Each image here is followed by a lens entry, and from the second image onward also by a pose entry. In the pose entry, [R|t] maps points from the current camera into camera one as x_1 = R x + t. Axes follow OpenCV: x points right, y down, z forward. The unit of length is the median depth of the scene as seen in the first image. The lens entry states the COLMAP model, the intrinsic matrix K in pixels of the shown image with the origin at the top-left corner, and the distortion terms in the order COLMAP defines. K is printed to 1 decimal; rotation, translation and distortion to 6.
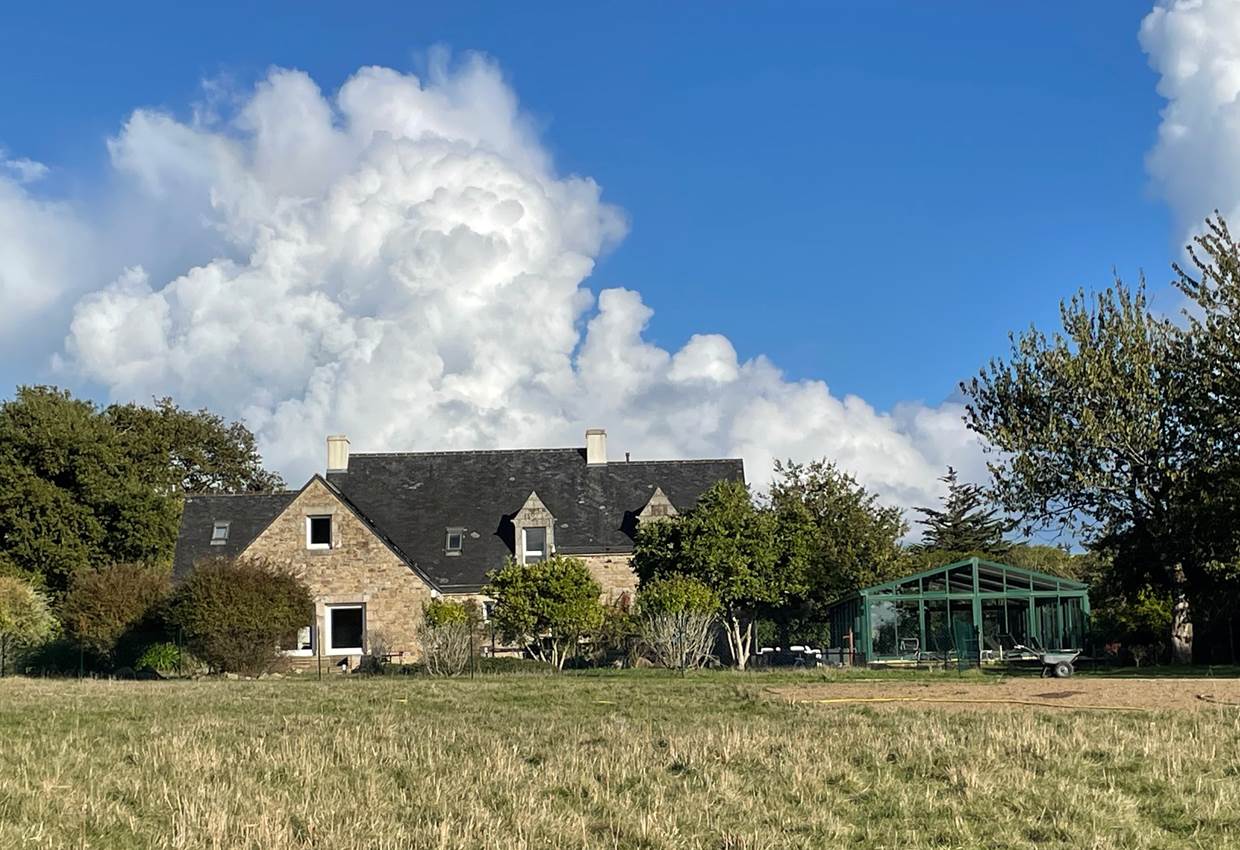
lens RADIAL K [[1826.1, 0, 620.0], [0, 1826.1, 425.0], [0, 0, 1]] dist [0.031496, -0.004640]
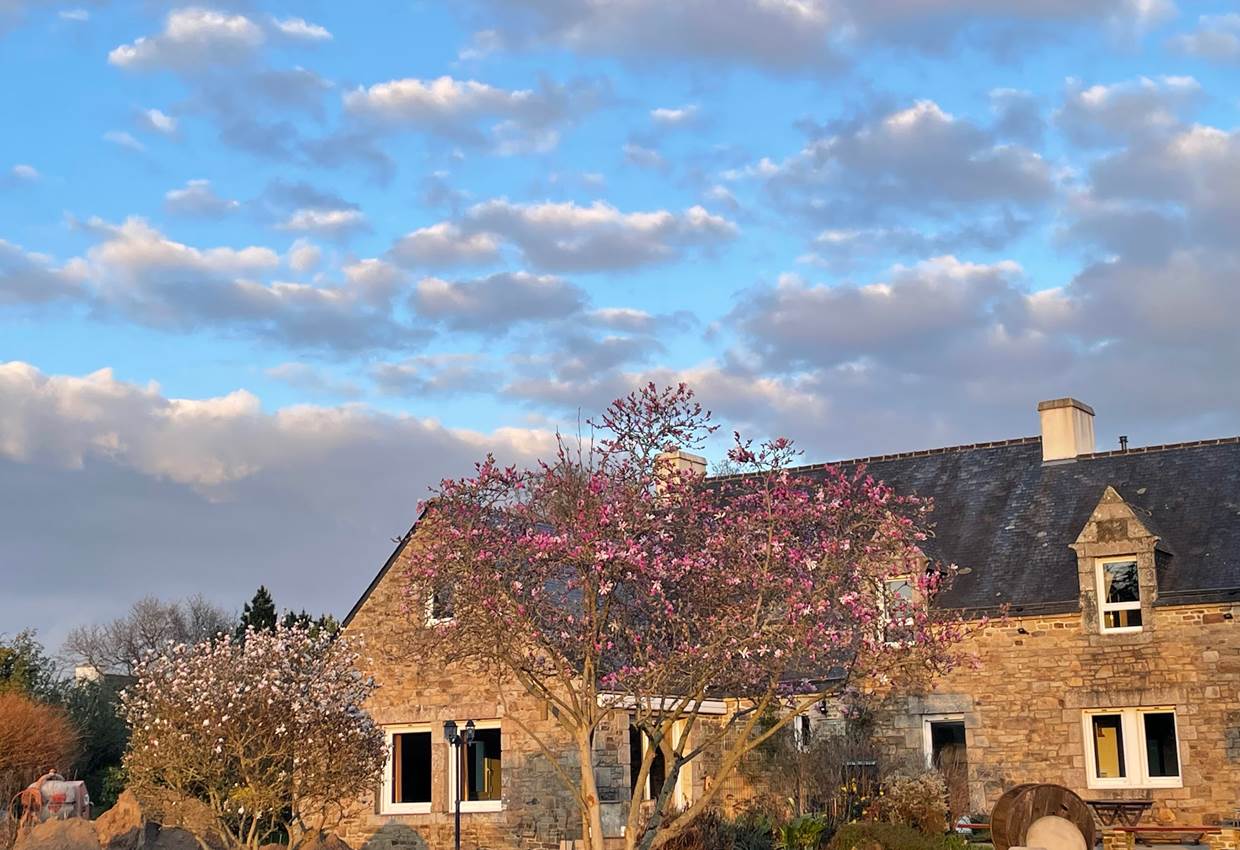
lens RADIAL K [[1826.1, 0, 620.0], [0, 1826.1, 425.0], [0, 0, 1]] dist [0.031496, -0.004640]
pose [[0.858506, -0.094971, -0.503933, 0.166766], [0.066919, 0.995046, -0.073522, 0.045879], [0.508418, 0.029396, 0.860608, 0.478727]]
